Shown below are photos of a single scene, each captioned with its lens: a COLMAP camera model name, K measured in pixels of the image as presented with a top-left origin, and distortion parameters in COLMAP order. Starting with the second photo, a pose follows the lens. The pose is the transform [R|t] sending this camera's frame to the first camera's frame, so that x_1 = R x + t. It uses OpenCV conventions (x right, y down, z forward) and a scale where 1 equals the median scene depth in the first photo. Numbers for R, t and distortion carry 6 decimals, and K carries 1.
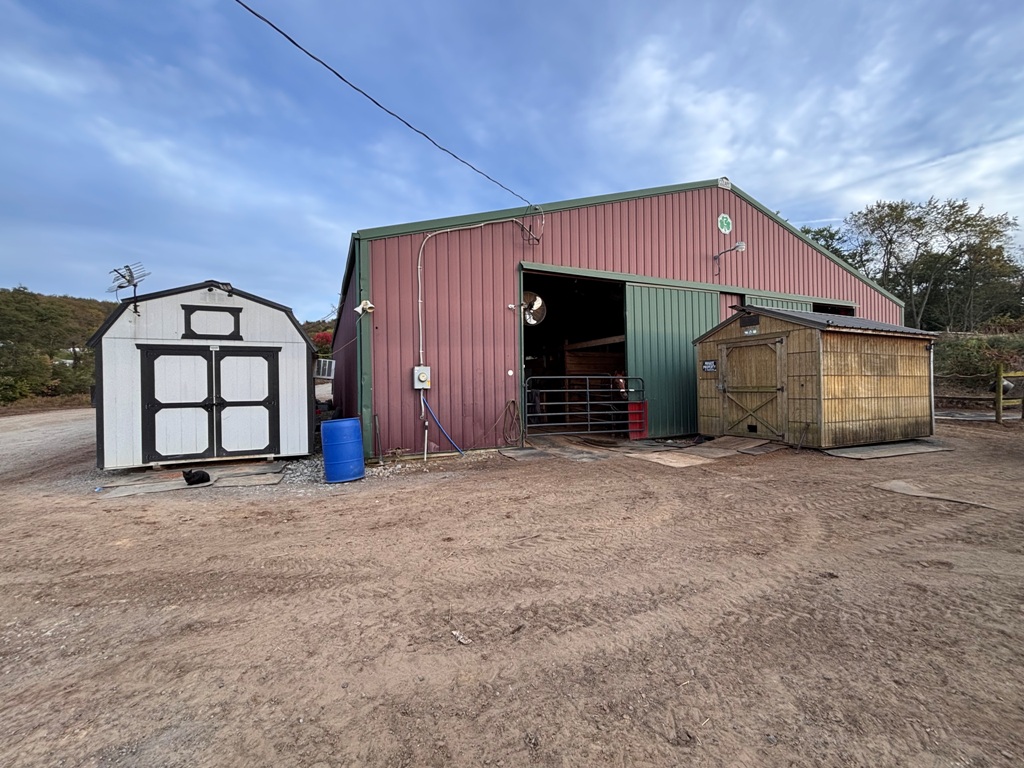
lens RADIAL K [[414.2, 0, 515.4], [0, 414.2, 386.6], [0, 0, 1]] dist [0.002492, 0.000511]
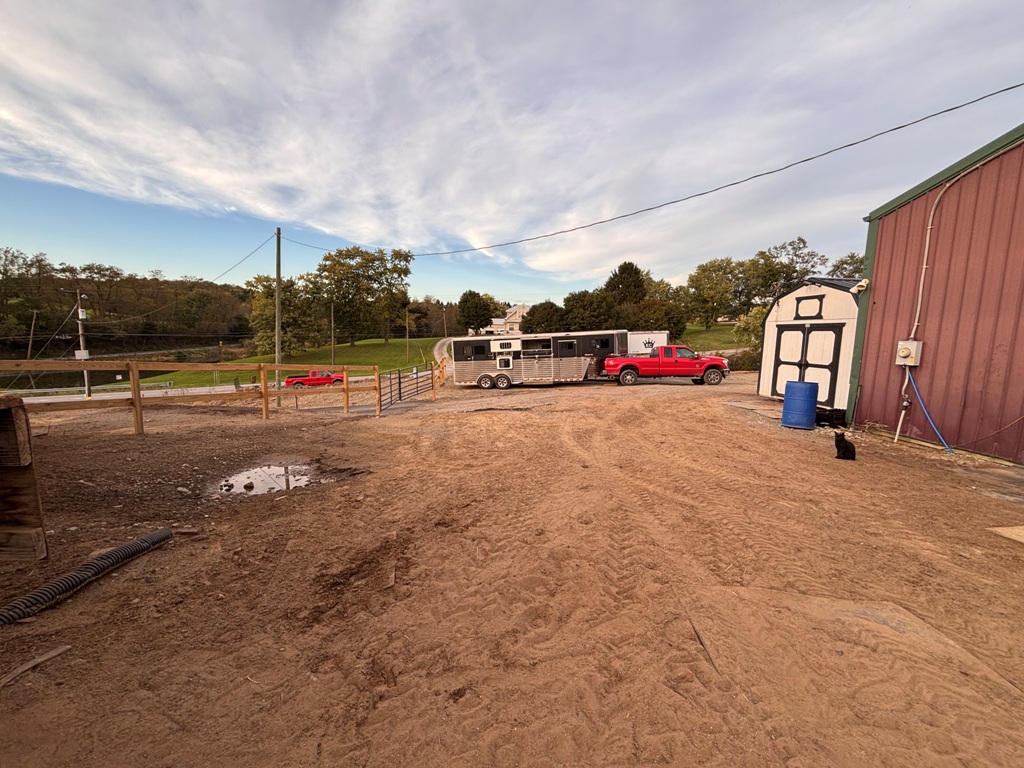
lens RADIAL K [[414.2, 0, 509.6], [0, 414.2, 385.0], [0, 0, 1]] dist [0.002492, 0.000511]
pose [[-0.295571, 0.121803, -0.947524, 0.955257], [-0.017516, 0.990981, 0.132854, -0.060515], [0.955160, 0.055864, -0.290772, 0.440224]]
